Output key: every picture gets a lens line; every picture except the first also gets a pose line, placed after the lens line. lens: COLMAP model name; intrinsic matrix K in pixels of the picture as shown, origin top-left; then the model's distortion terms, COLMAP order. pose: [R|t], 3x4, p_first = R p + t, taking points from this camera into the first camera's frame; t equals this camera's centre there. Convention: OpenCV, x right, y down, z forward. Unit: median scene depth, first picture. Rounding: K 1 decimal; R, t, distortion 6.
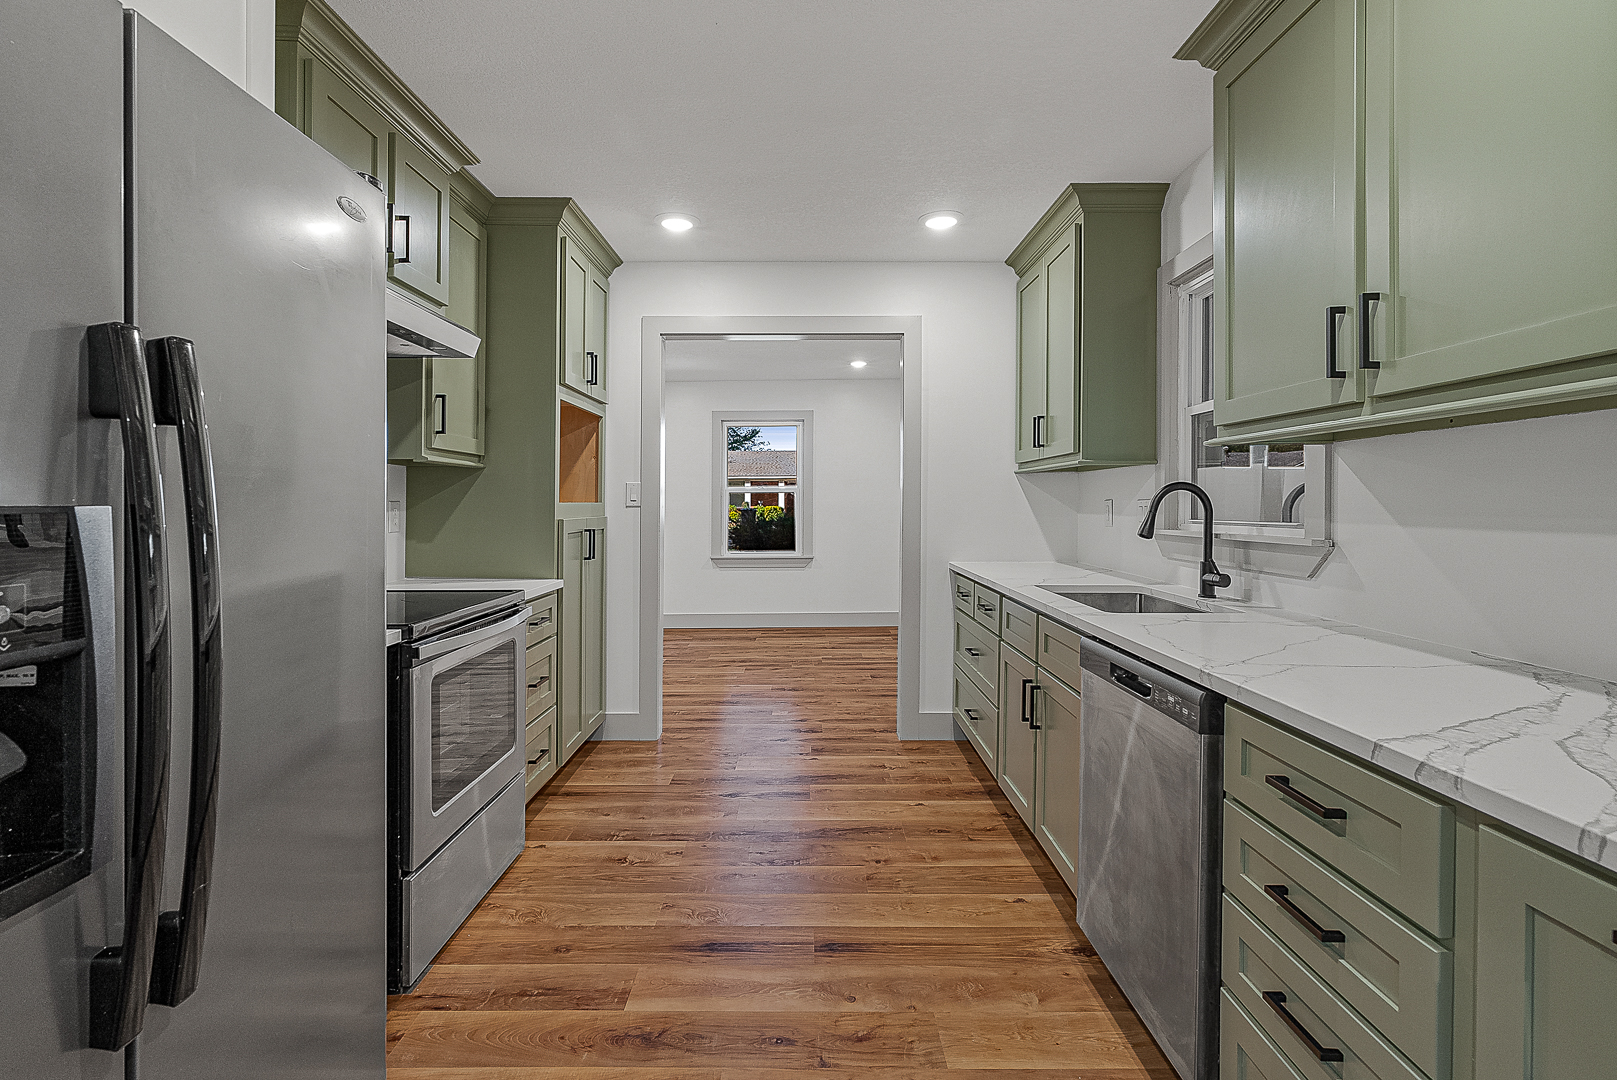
lens RADIAL K [[747.5, 0, 798.2], [0, 747.5, 512.5], [0, 0, 1]] dist [-0.004427, 0.001164]
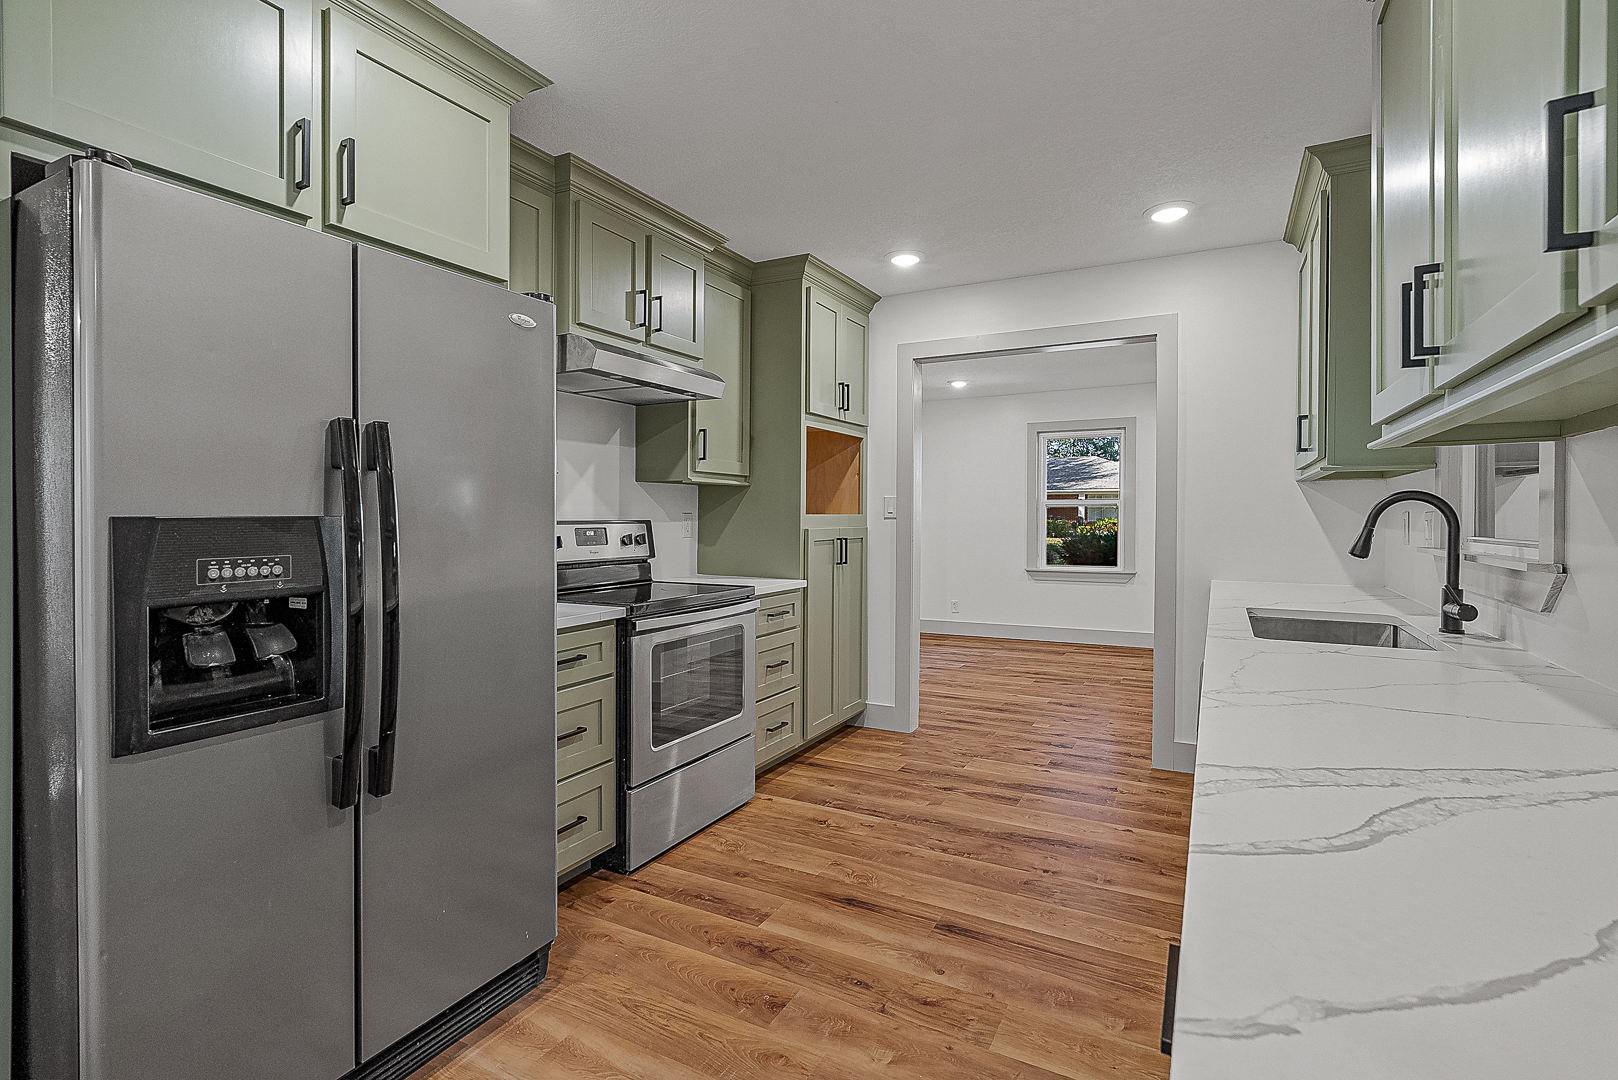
lens RADIAL K [[746.5, 0, 827.8], [0, 746.5, 526.1], [0, 0, 1]] dist [-0.001970, 0.000315]
pose [[0.888098, 0.008795, -0.459570, 0.307468], [-0.007430, 0.999961, 0.004778, -0.000831], [0.459595, -0.000829, 0.888128, -0.028931]]
